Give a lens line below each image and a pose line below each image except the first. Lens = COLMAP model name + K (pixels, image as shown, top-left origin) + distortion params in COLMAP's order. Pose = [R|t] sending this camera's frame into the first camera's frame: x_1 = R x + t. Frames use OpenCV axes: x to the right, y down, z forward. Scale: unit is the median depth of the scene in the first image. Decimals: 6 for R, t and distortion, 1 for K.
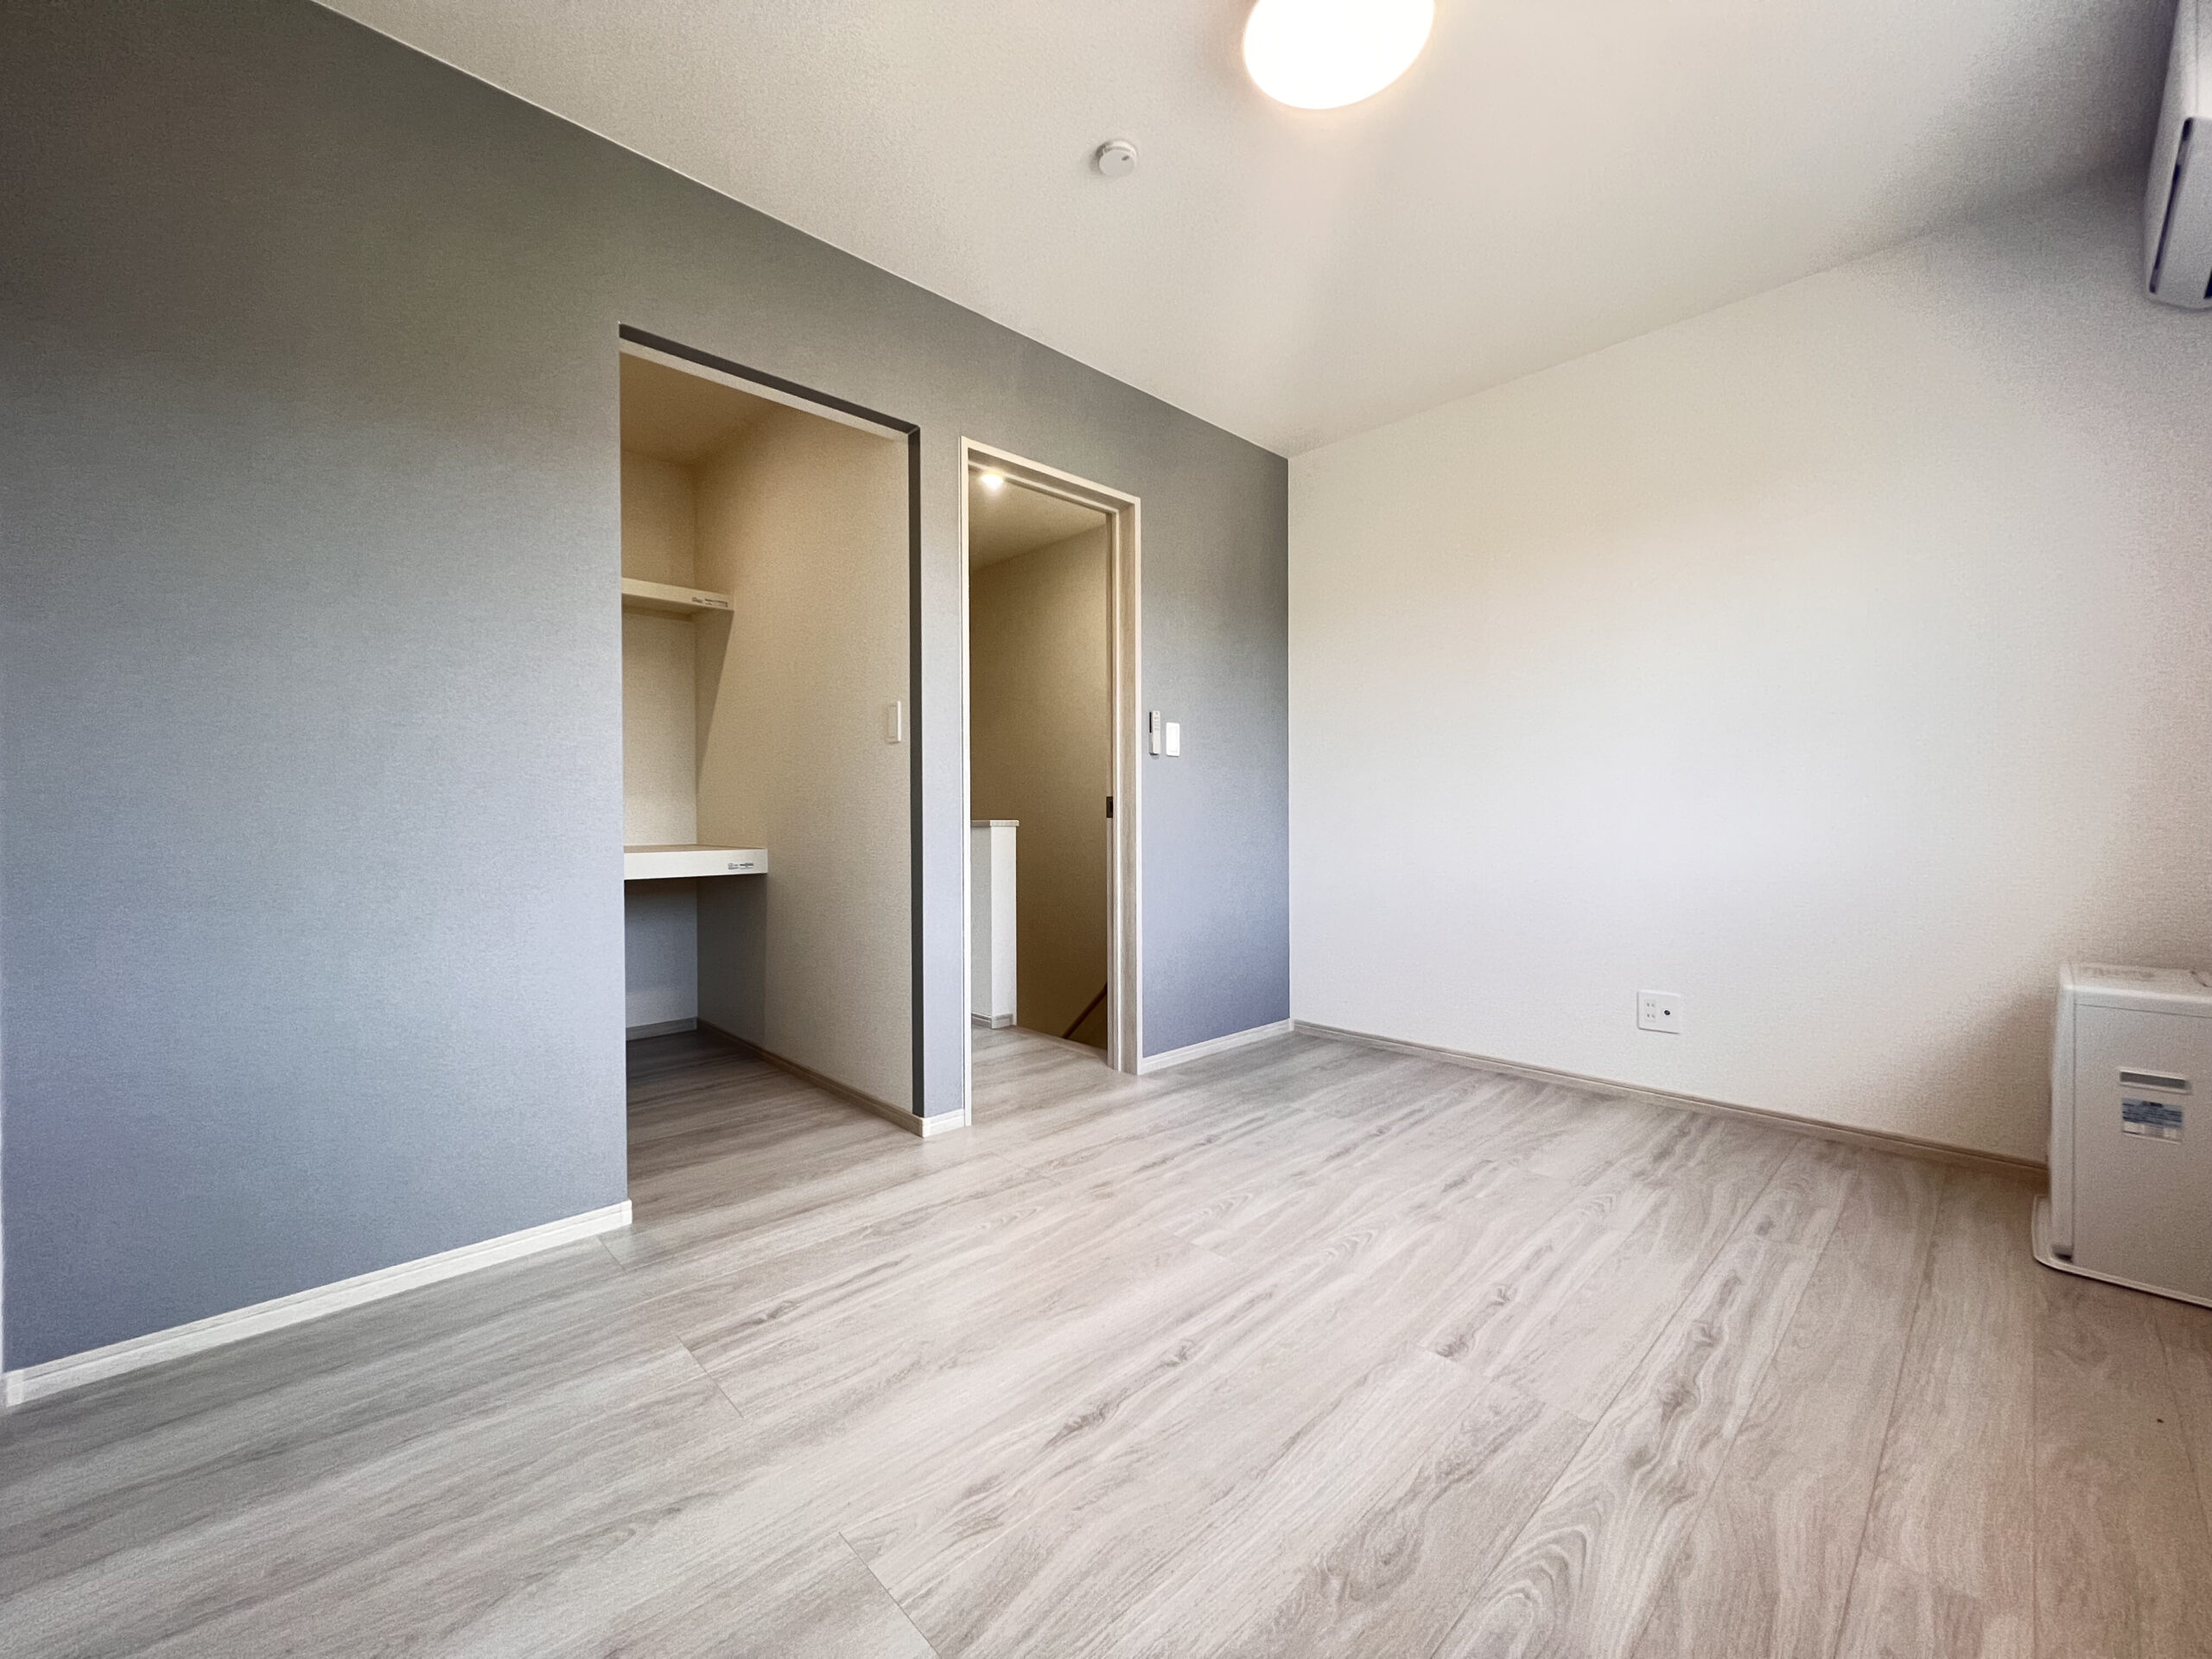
lens RADIAL K [[877.9, 0, 1095.0], [0, 877.9, 833.8], [0, 0, 1]] dist [-0.001698, 0.000186]
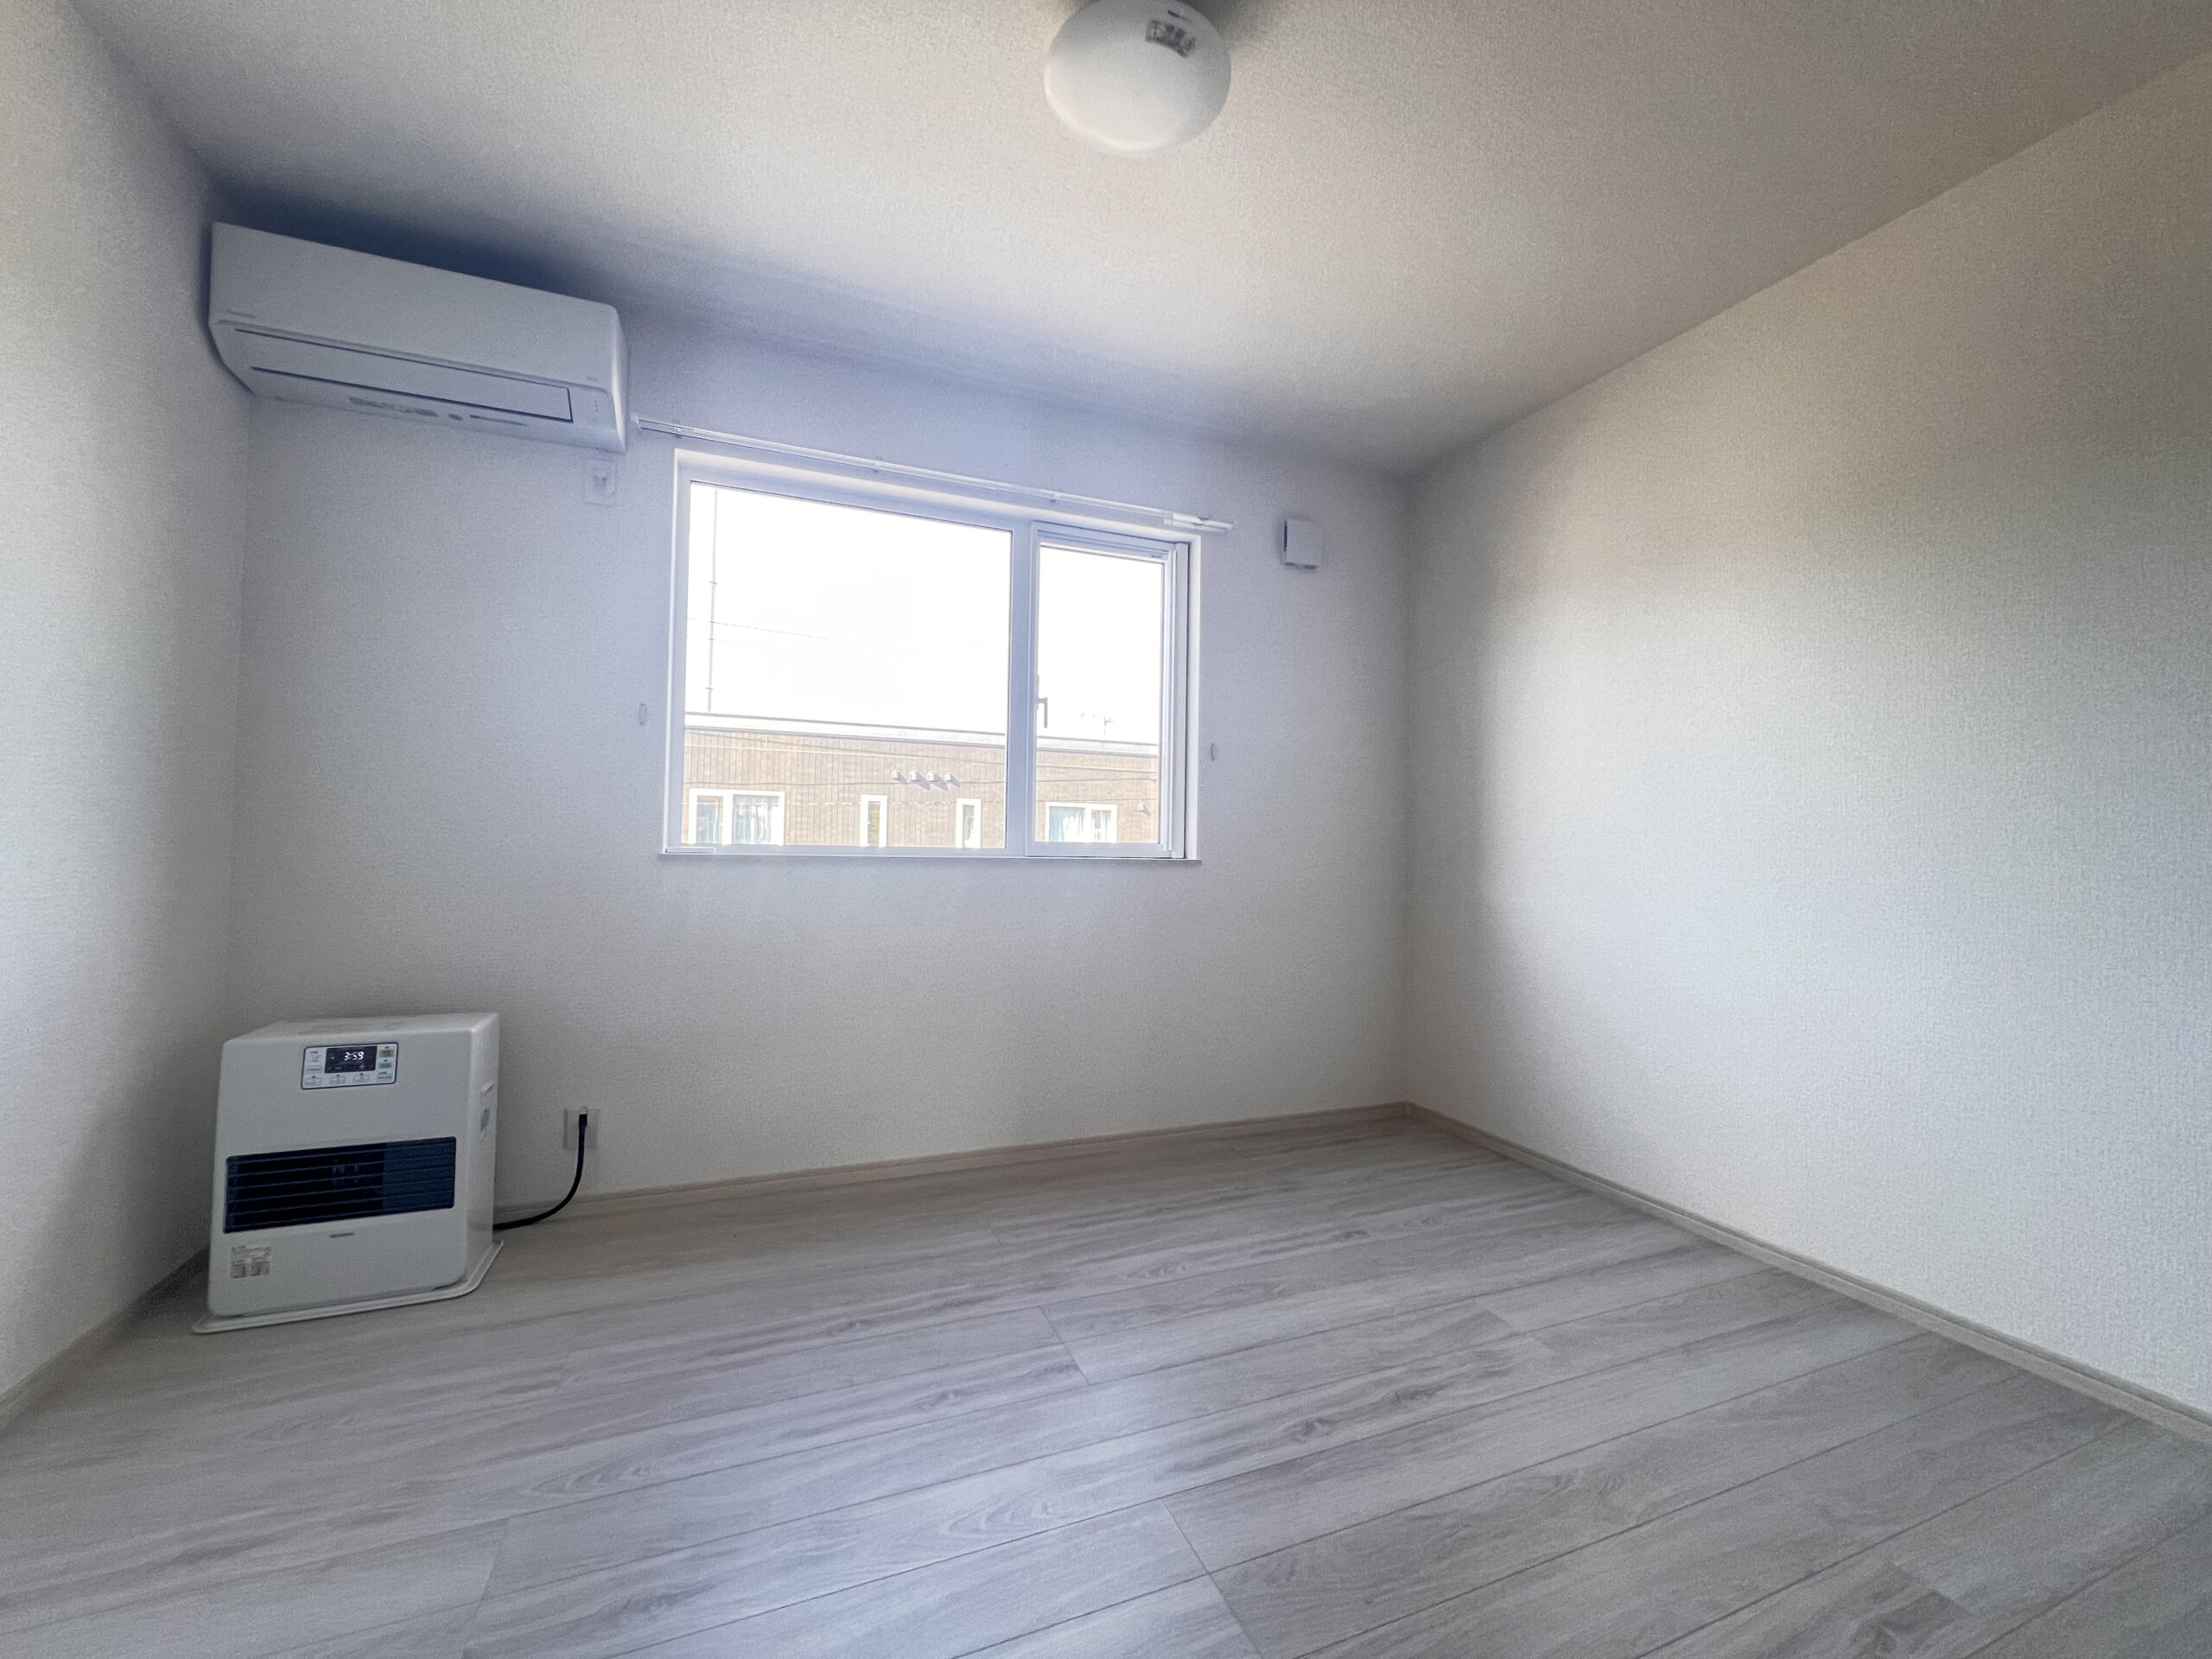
lens RADIAL K [[892.6, 0, 1098.2], [0, 892.6, 814.0], [0, 0, 1]] dist [-0.002165, 0.000766]
pose [[-0.932606, 0.003040, 0.360884, -0.044391], [-0.004400, 0.999794, -0.019794, -0.089751], [-0.360870, -0.020048, -0.932401, 1.943215]]
